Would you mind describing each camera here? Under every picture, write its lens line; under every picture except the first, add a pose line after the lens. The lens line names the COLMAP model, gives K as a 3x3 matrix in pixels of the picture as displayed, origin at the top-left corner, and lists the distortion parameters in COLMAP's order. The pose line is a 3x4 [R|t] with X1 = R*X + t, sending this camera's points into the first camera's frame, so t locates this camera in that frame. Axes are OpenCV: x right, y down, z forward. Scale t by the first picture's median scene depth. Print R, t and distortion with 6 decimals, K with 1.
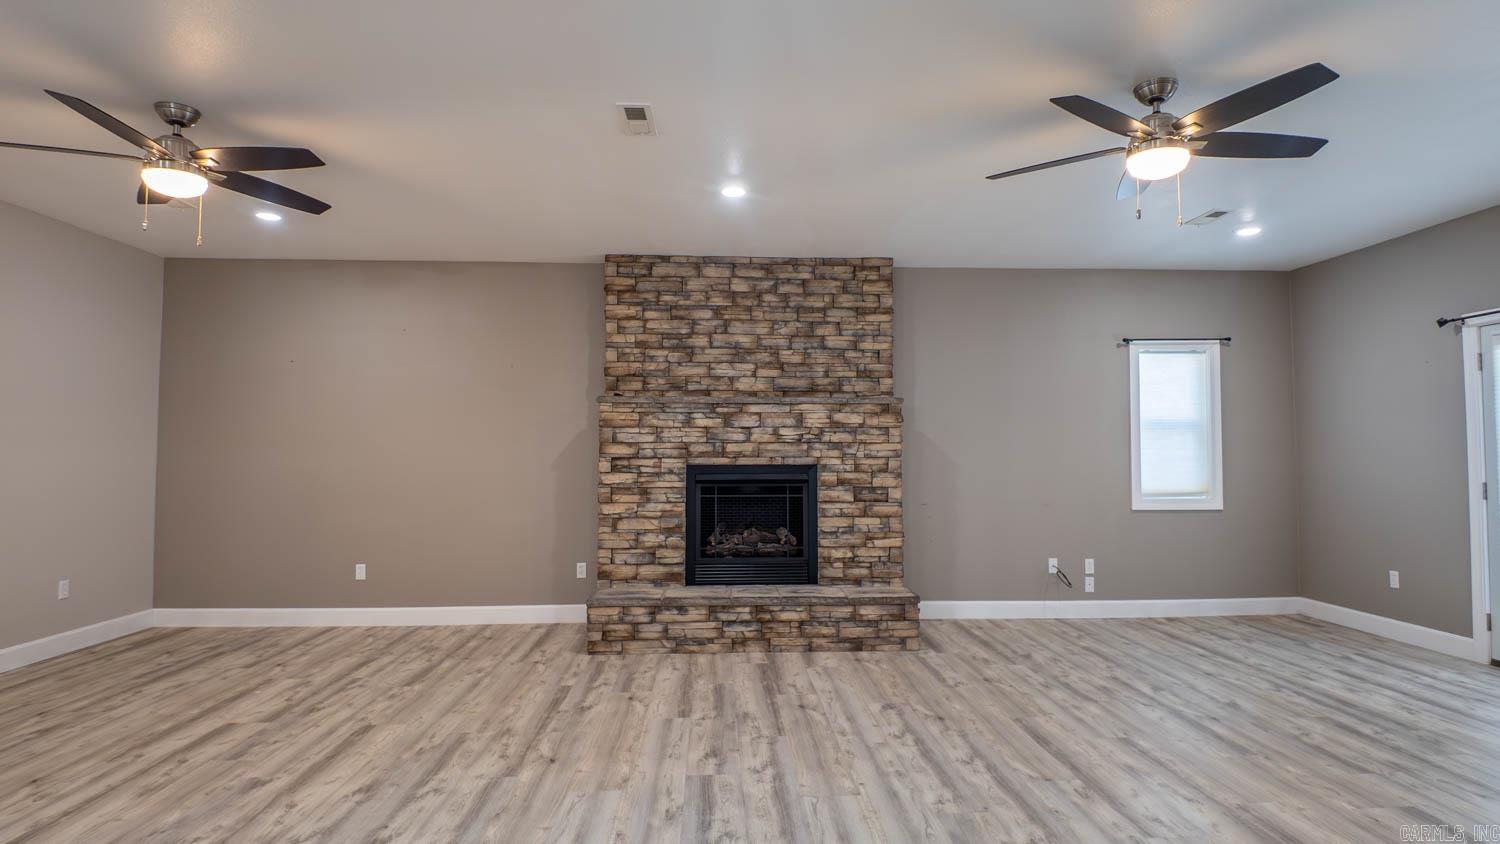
lens RADIAL K [[770.1, 0, 754.6], [0, 770.1, 423.6], [0, 0, 1]] dist [0.025857, -0.024677]
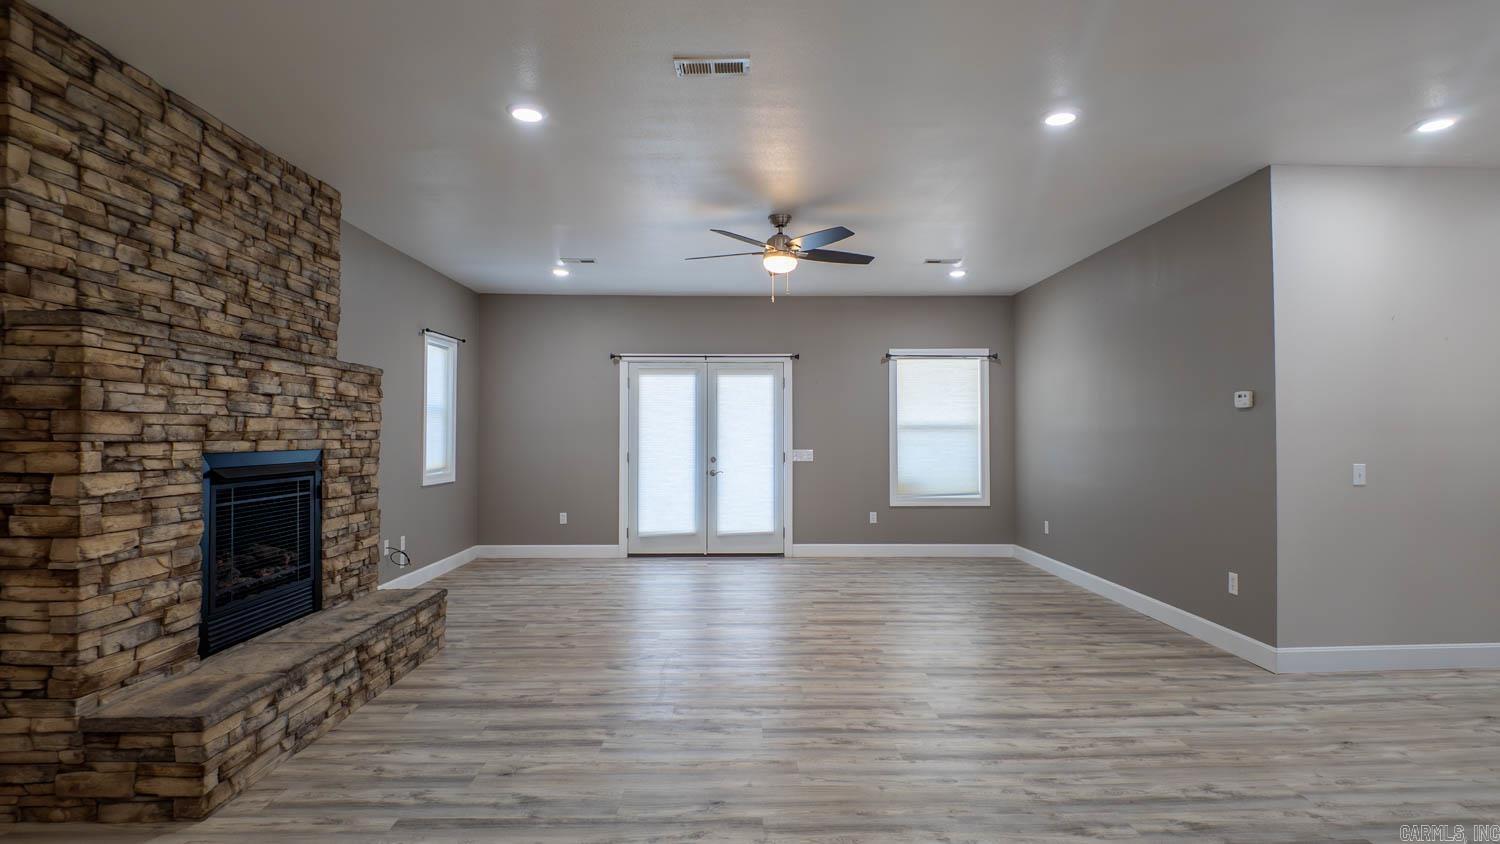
lens RADIAL K [[770.1, 0, 754.6], [0, 770.1, 423.6], [0, 0, 1]] dist [0.025857, -0.024677]
pose [[0.026893, 0.016283, 0.999506, -0.657887], [-0.044282, 0.998905, -0.015082, 0.021456], [-0.998657, -0.043854, 0.027585, 0.568064]]
